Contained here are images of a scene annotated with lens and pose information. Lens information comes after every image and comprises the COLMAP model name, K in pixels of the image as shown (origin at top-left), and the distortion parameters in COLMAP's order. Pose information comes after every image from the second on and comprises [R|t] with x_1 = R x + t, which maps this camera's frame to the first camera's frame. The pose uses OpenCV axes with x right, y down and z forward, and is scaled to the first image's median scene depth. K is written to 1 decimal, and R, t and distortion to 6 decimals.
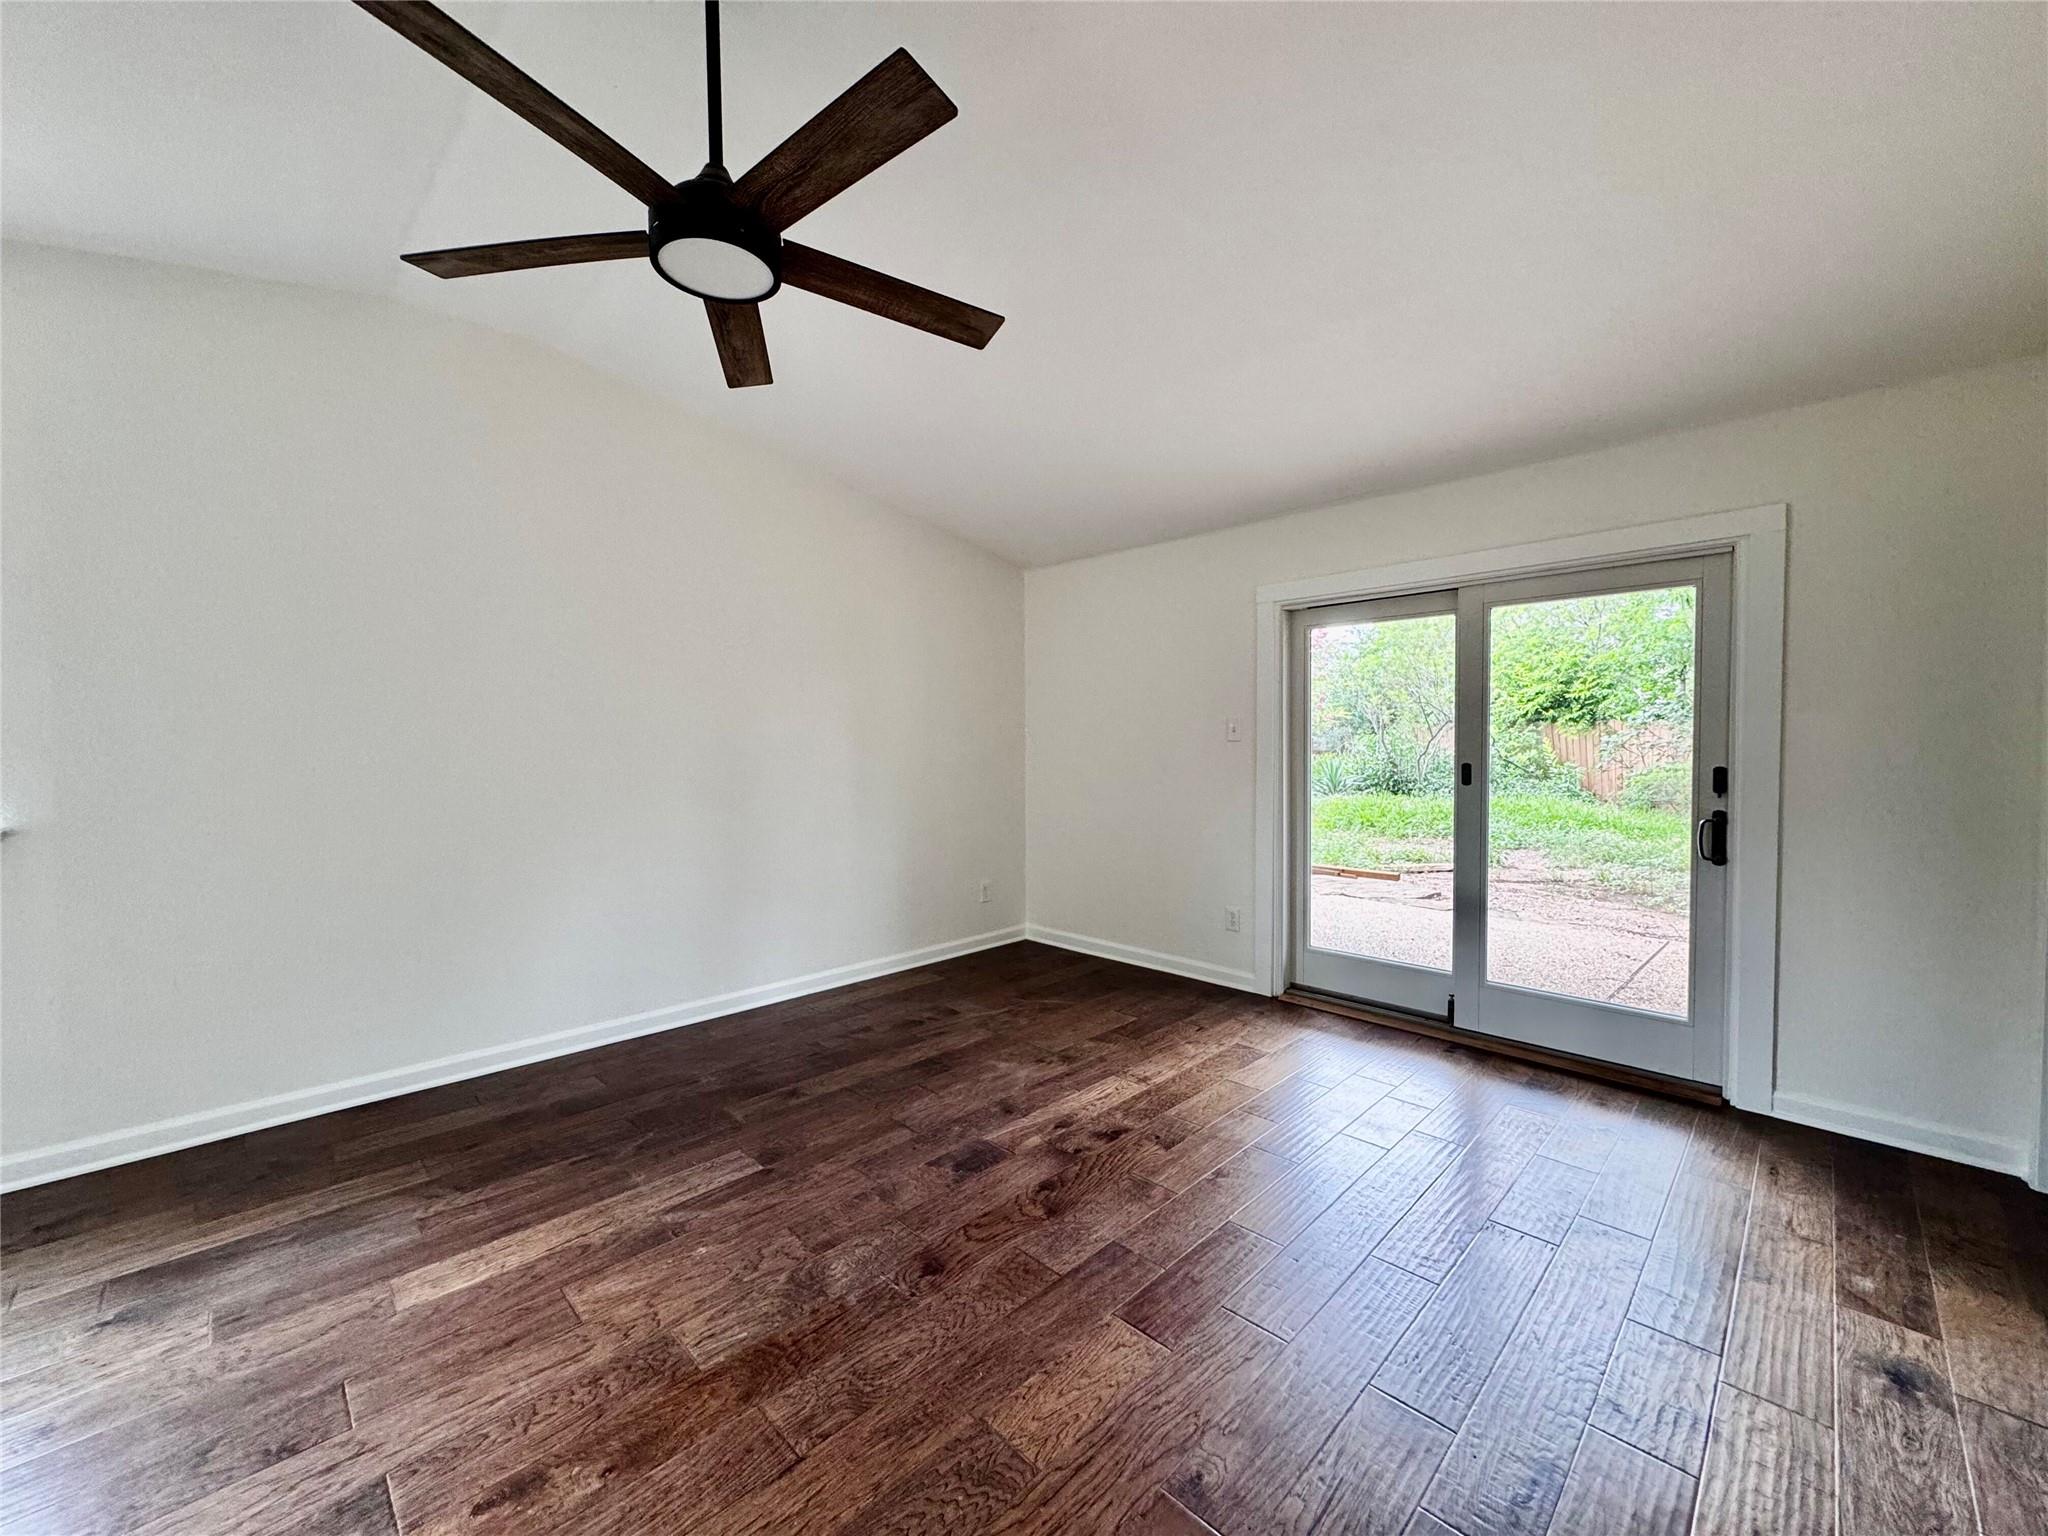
lens RADIAL K [[806.1, 0, 1010.6], [0, 806.1, 762.8], [0, 0, 1]] dist [-0.001901, 0.000408]
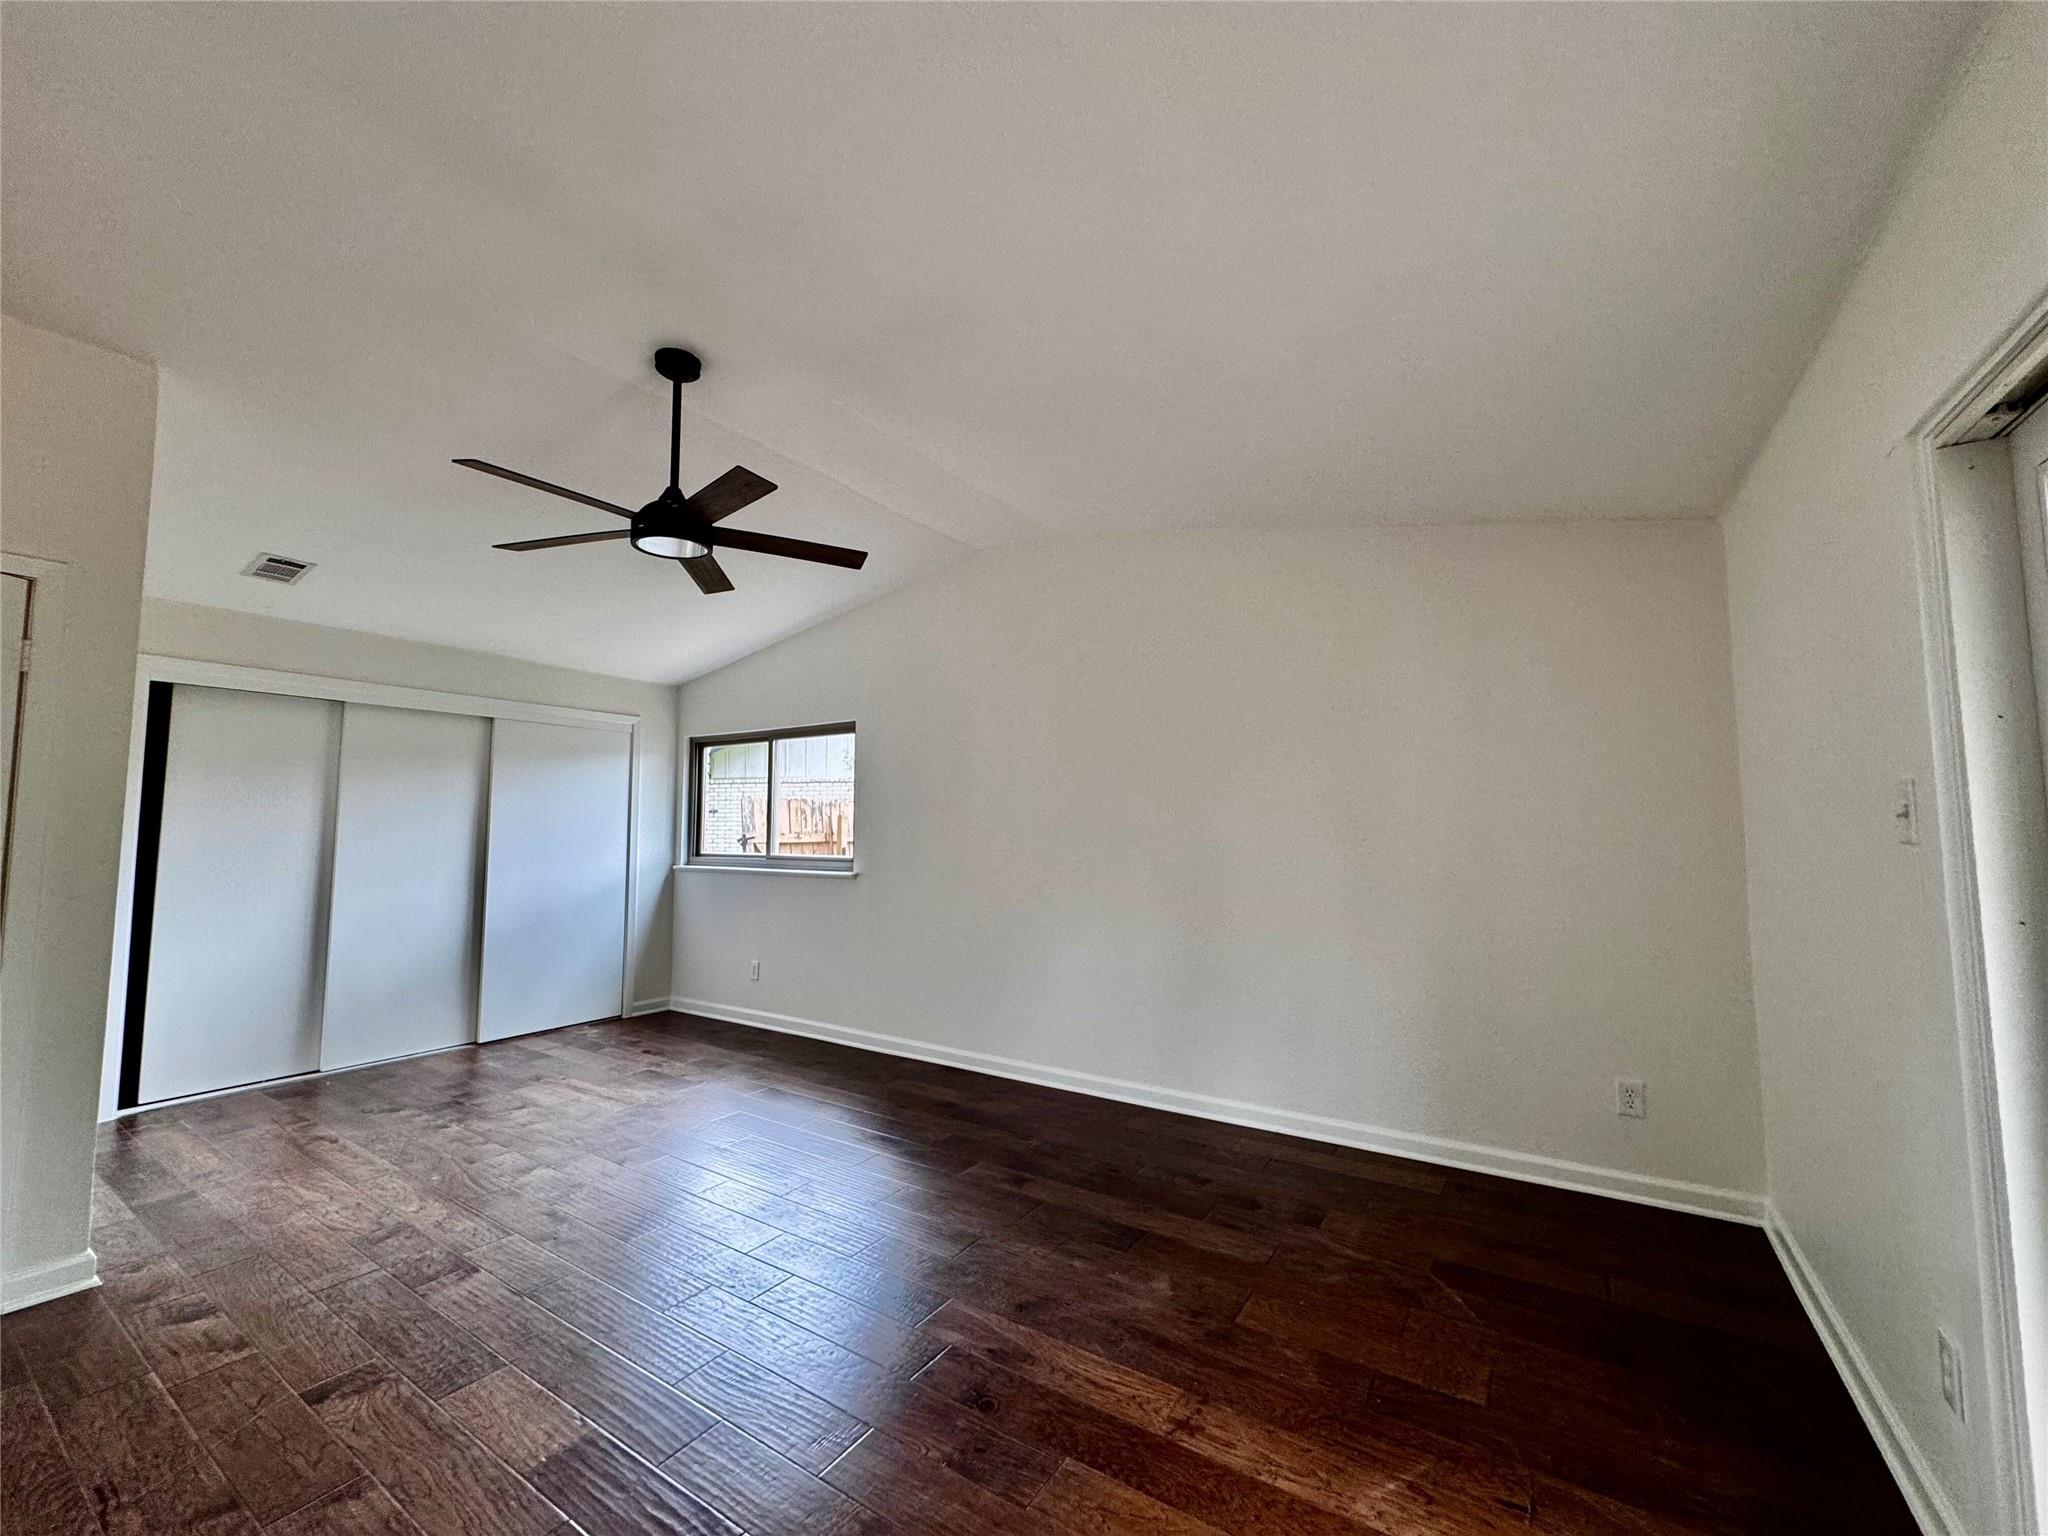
lens RADIAL K [[806.1, 0, 1030.8], [0, 806.1, 771.2], [0, 0, 1]] dist [-0.001901, 0.000408]
pose [[0.222516, -0.064675, -0.972781, 0.745166], [-0.023612, 0.997147, -0.071696, -0.033373], [0.974643, 0.038923, 0.220354, 0.755197]]
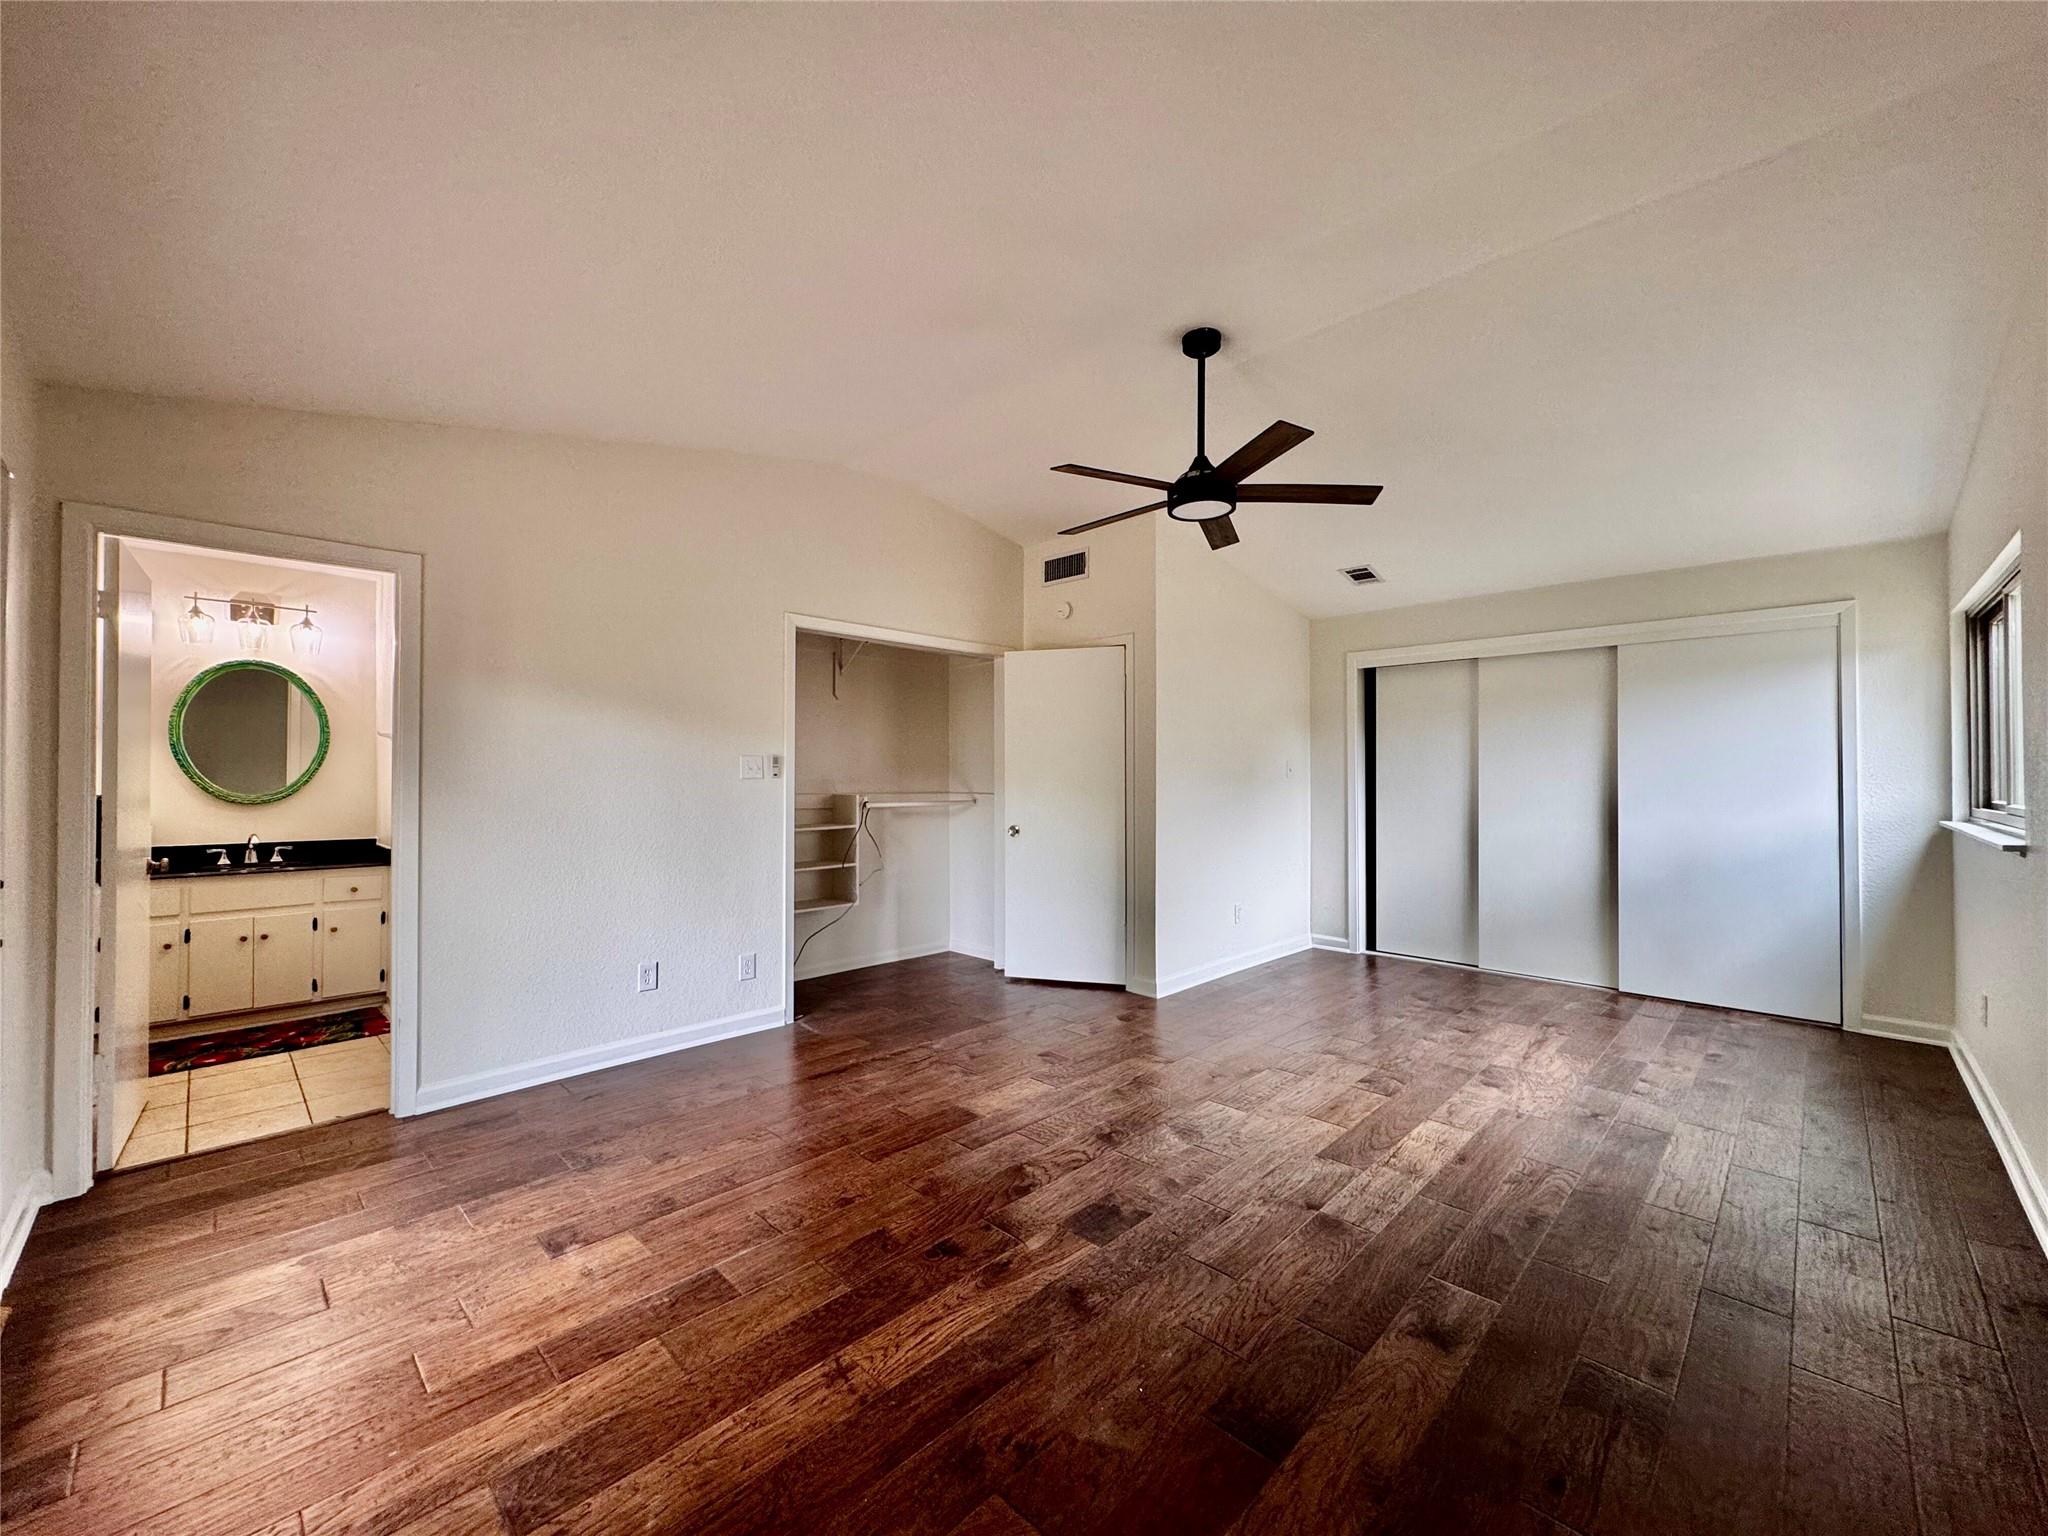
lens RADIAL K [[806.1, 0, 1019.2], [0, 806.1, 771.2], [0, 0, 1]] dist [-0.001901, 0.000408]
pose [[-0.999732, 0.004122, -0.022771, 0.054128], [0.003764, 0.999869, 0.015725, -0.024767], [0.022833, 0.015635, -0.999617, 1.564692]]
